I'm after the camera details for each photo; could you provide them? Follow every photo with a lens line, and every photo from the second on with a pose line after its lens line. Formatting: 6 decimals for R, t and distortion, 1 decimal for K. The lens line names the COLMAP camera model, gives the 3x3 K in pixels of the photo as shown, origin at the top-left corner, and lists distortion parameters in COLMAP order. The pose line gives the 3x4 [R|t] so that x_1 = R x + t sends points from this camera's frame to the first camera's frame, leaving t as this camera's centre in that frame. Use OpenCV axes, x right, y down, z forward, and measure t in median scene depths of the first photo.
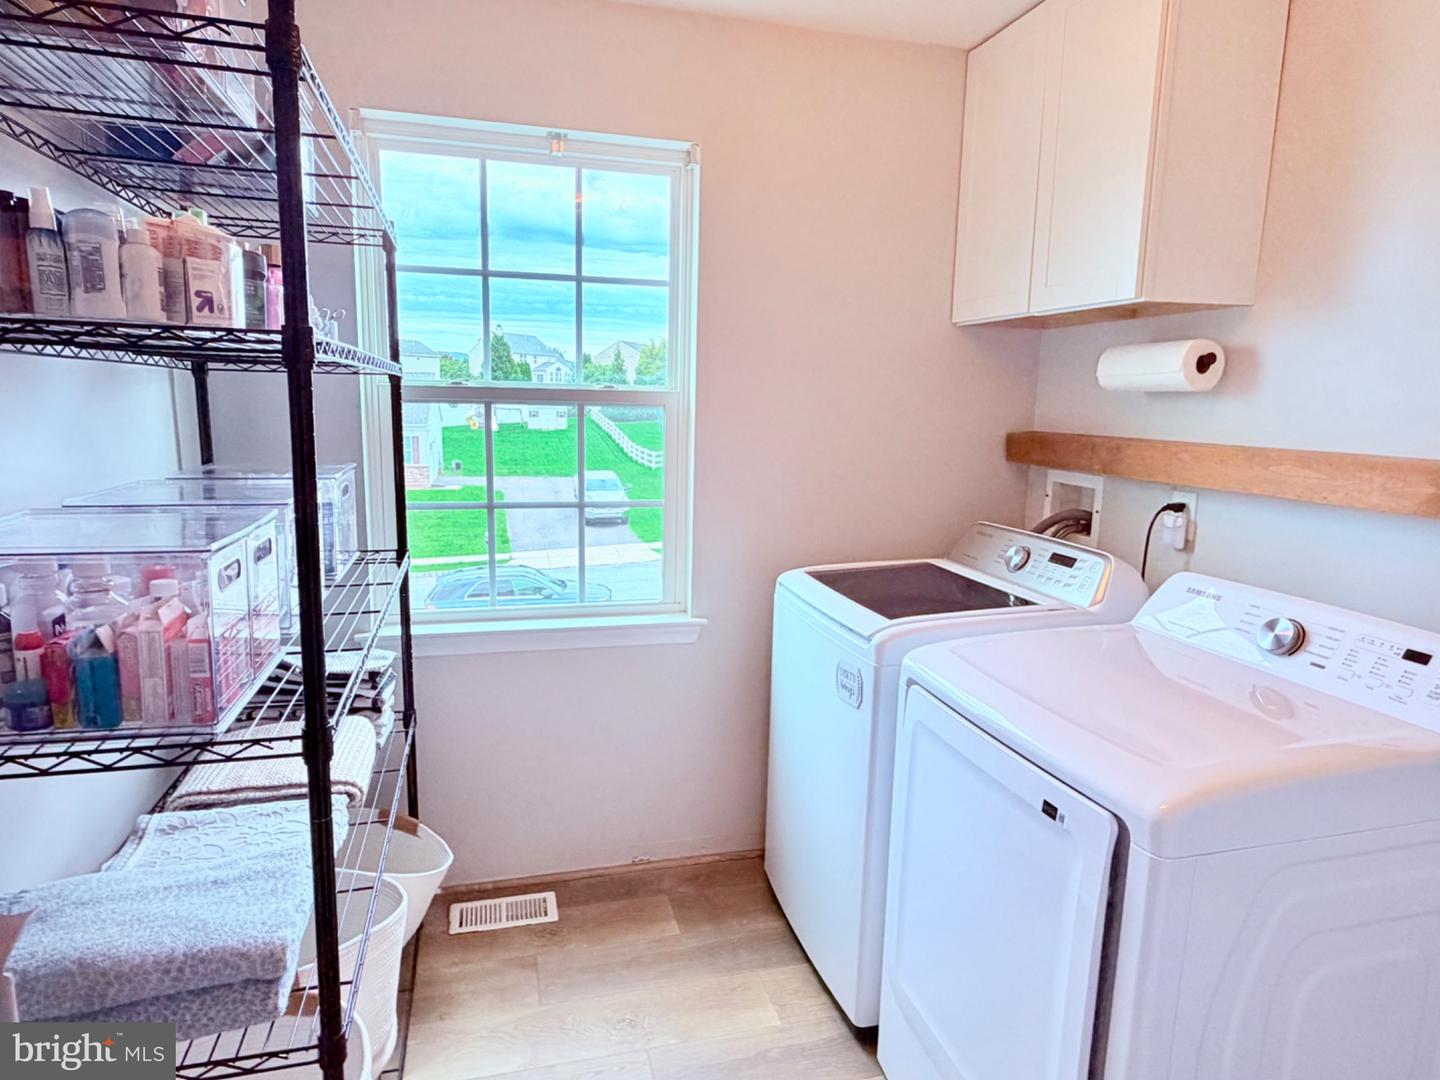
lens RADIAL K [[837.3, 0, 720.0], [0, 837.3, 540.0], [0, 0, 1]] dist [-0.016326, 0.001262]
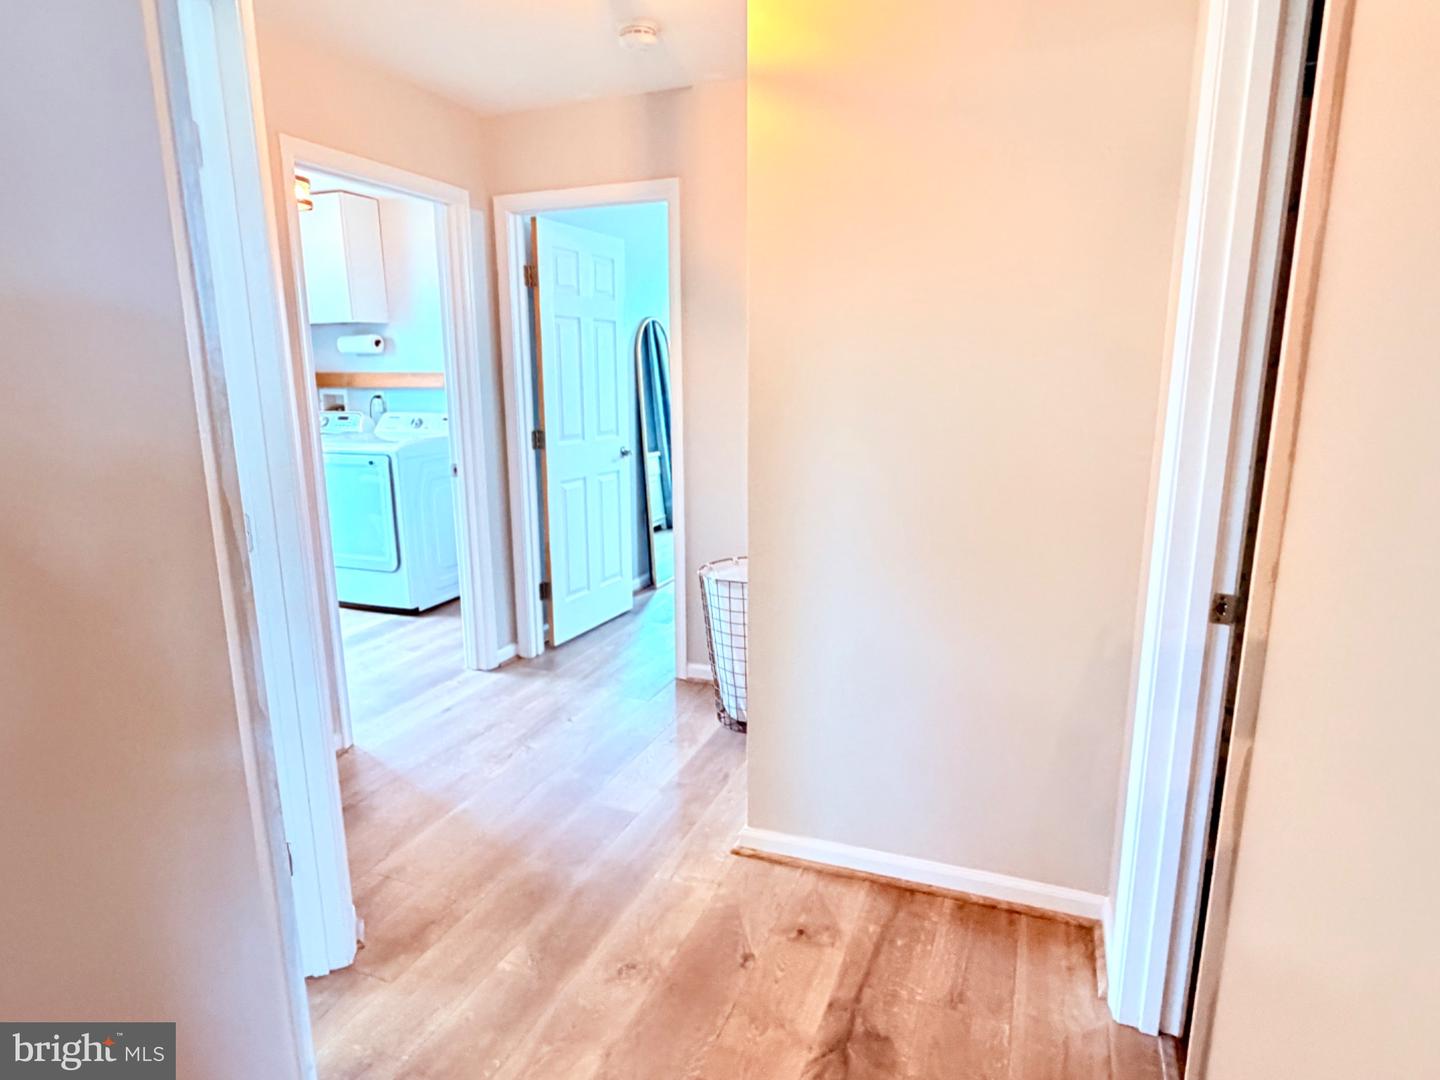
lens RADIAL K [[837.3, 0, 720.0], [0, 837.3, 540.0], [0, 0, 1]] dist [-0.016326, 0.001262]
pose [[0.596538, -0.193515, 0.778906, -0.996849], [0.146975, 0.980425, 0.131018, 0.226435], [-0.789013, 0.036323, 0.613302, -1.531905]]
